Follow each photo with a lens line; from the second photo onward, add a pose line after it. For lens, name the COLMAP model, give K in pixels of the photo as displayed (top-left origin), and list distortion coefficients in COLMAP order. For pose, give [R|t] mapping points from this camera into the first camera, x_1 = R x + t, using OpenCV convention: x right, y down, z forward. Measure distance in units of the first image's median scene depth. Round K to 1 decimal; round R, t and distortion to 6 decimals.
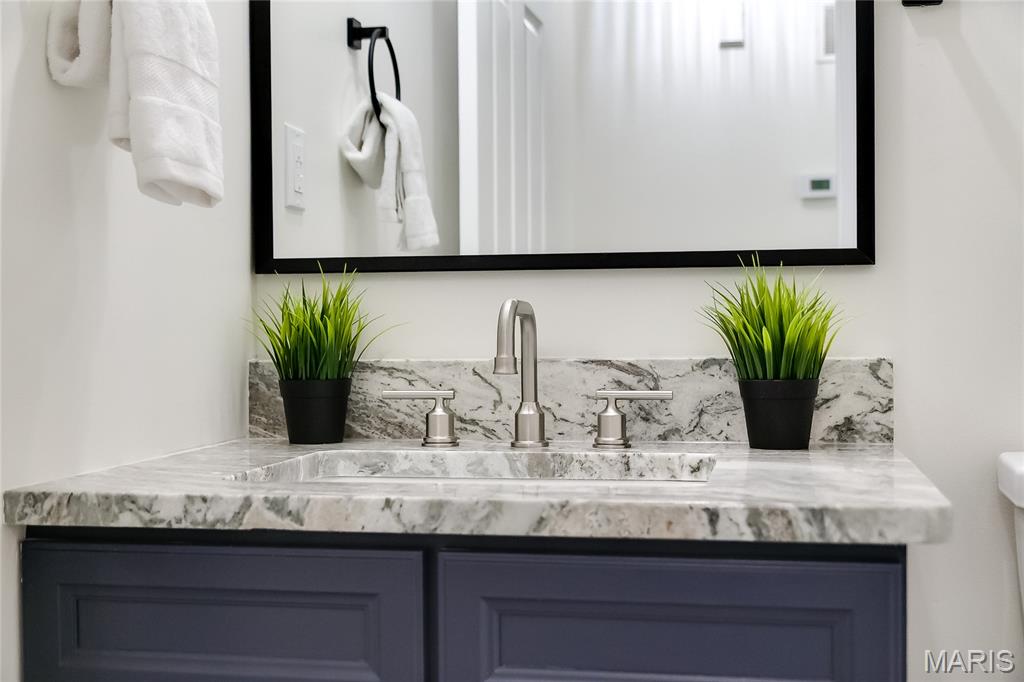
lens RADIAL K [[1379.2, 0, 511.8], [0, 1379.2, 341.2], [0, 0, 1]] dist [-0.006913, 0.000000]
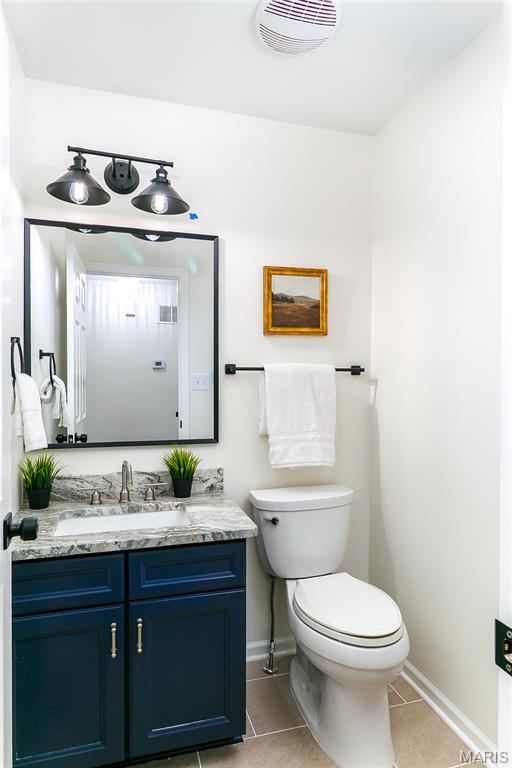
lens RADIAL K [[489.2, 0, 255.7], [0, 489.2, 383.6], [0, 0, 1]] dist [0.030342, 0.000146]
pose [[0.893650, 0.002124, 0.448760, -0.336912], [0.000975, 0.999977, -0.006675, -0.287002], [-0.448764, 0.006402, 0.893627, -0.322677]]
